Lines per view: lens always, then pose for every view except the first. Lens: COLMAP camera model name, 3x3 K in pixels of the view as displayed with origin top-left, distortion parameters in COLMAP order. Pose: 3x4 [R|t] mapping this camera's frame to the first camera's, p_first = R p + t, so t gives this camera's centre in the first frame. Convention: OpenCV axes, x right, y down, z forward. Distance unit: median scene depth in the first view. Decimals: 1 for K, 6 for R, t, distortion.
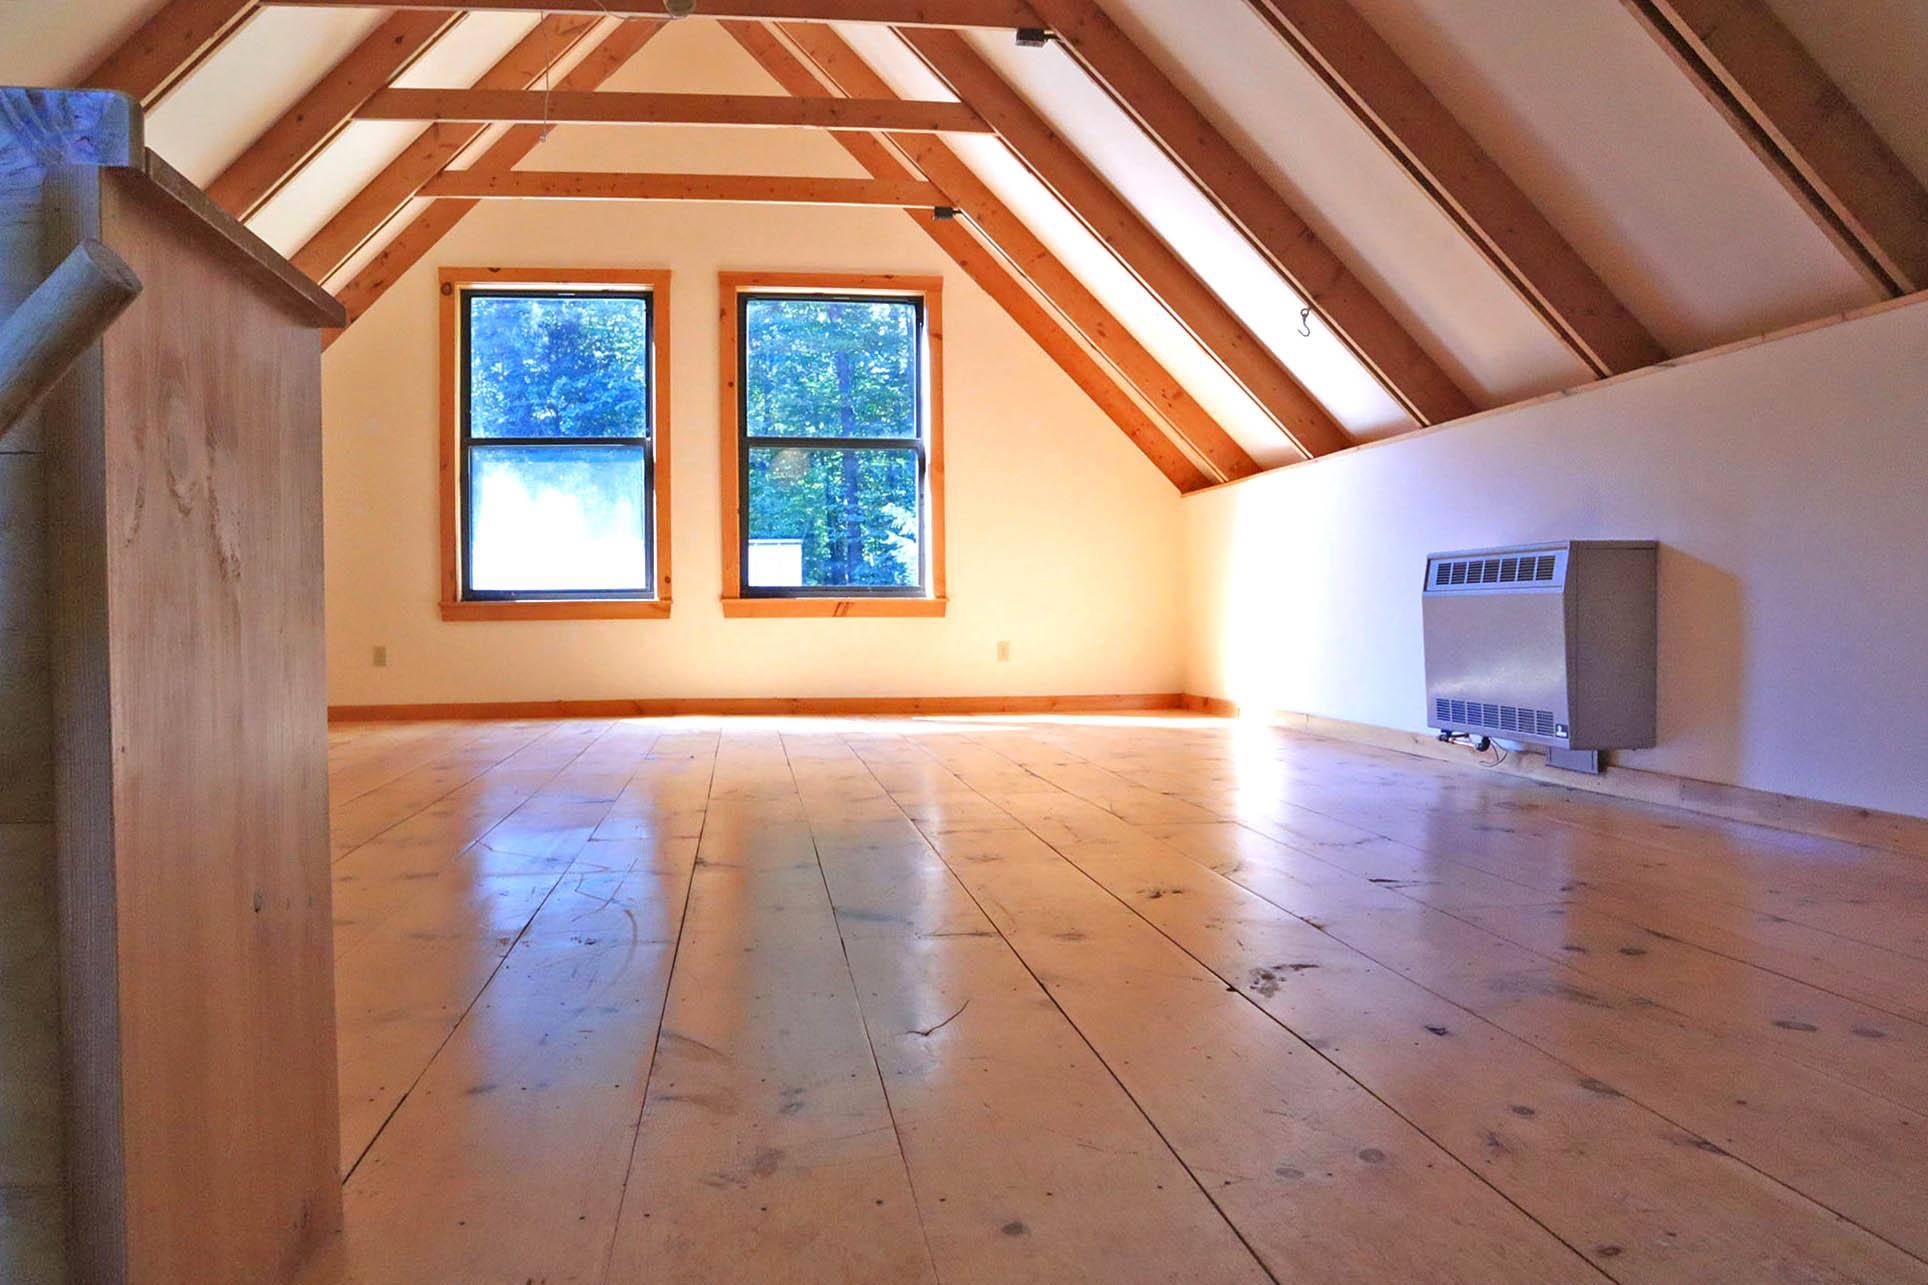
lens RADIAL K [[1430.9, 0, 964.0], [0, 1430.9, 642.5], [0, 0, 1]] dist [-0.127697, 0.078574]
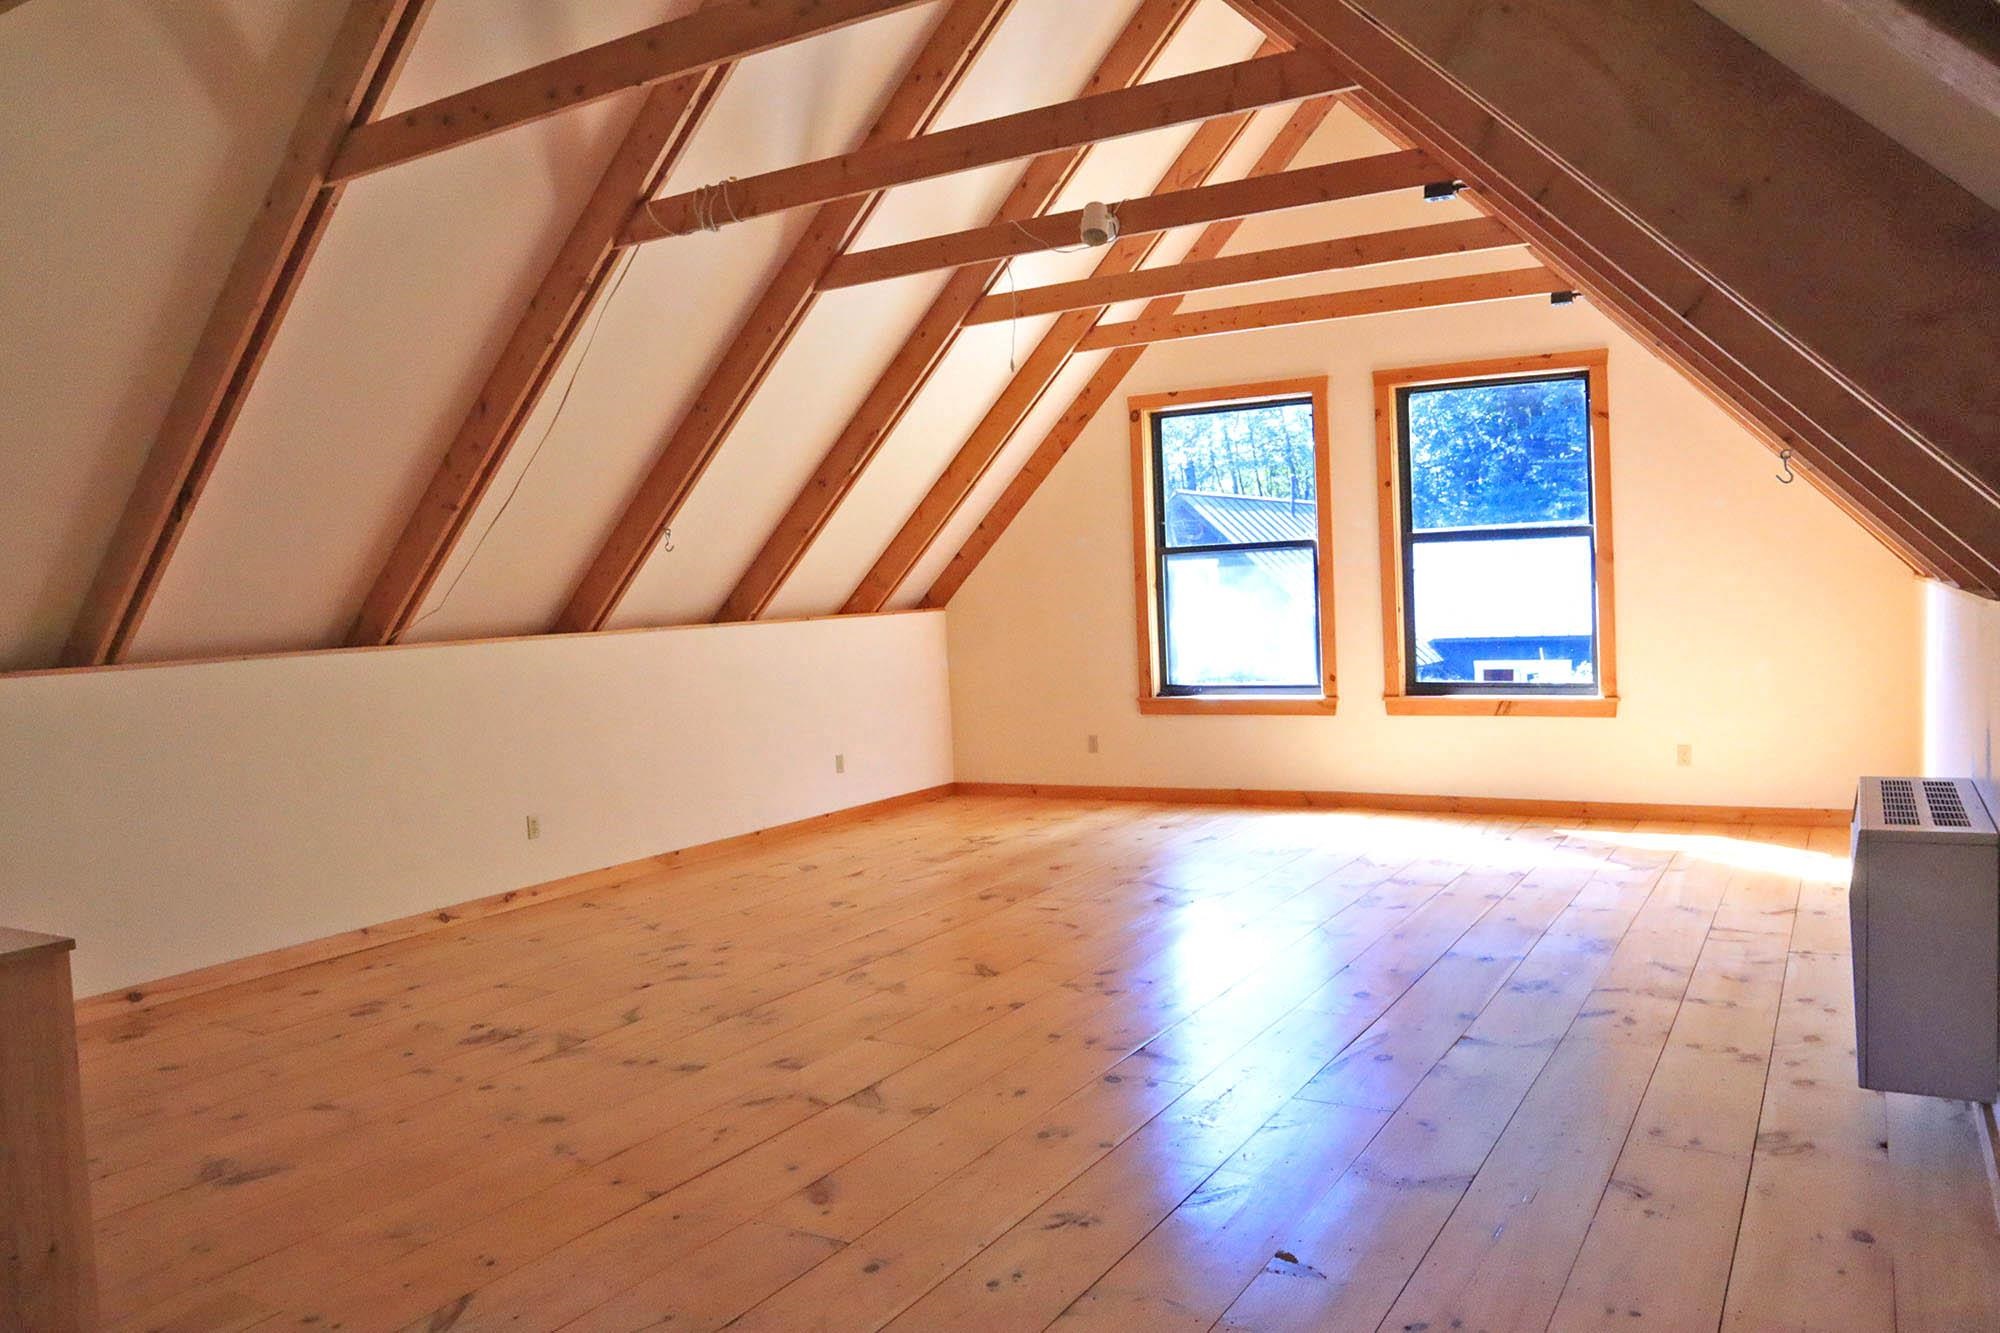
lens RADIAL K [[1484.4, 0, 1000.0], [0, 1484.4, 666.5], [0, 0, 1]] dist [-0.127697, 0.078574]
pose [[0.776485, 0.004913, -0.630116, 0.279007], [0.018062, 0.999385, 0.030049, -0.089002], [0.629876, -0.034714, 0.775919, 0.016027]]
